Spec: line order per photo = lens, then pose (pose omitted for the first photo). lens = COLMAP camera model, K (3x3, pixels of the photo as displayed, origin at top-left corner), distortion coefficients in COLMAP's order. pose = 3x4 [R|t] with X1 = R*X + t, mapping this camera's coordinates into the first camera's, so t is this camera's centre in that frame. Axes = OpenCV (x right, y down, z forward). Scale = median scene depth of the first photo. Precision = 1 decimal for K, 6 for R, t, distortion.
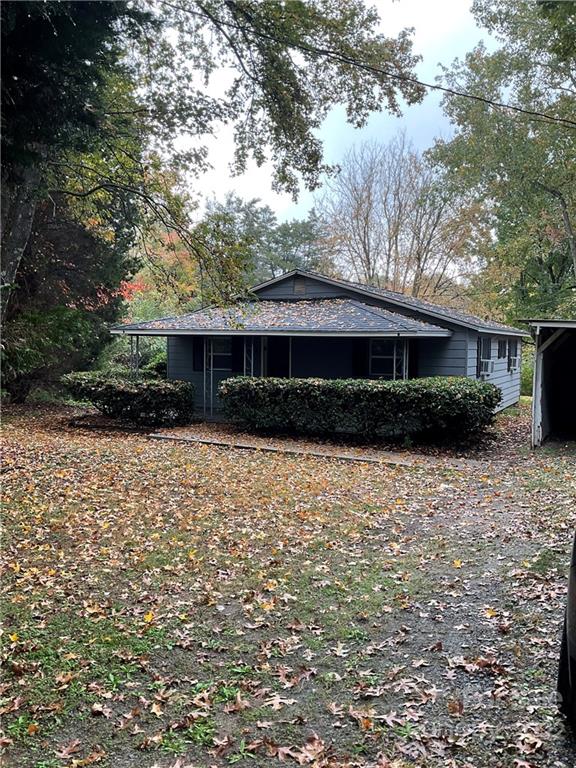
lens RADIAL K [[640.5, 0, 285.7], [0, 640.5, 386.4], [0, 0, 1]] dist [0.073516, -0.086791]
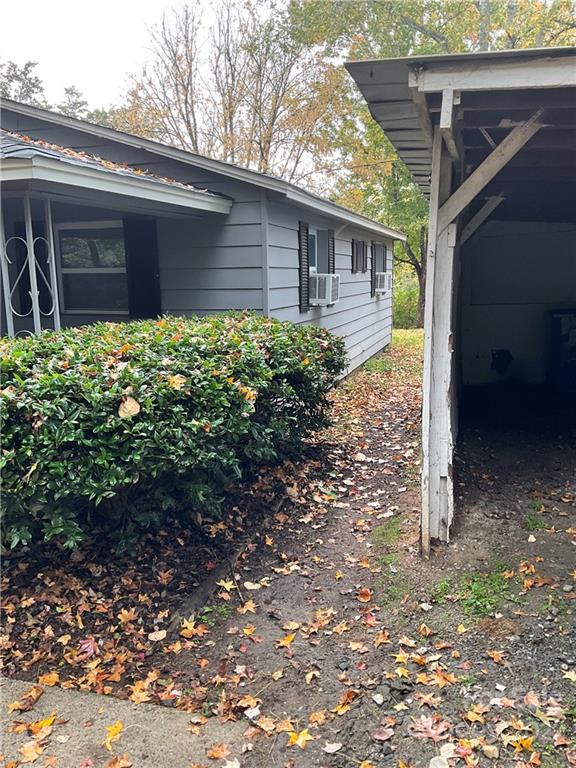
lens RADIAL K [[640.5, 0, 288.6], [0, 640.5, 387.4], [0, 0, 1]] dist [0.073516, -0.086791]
pose [[0.982306, -0.056625, 0.178517, 0.209419], [0.036900, 0.993030, 0.111936, -0.012169], [-0.183611, -0.103368, 0.977549, 0.563022]]
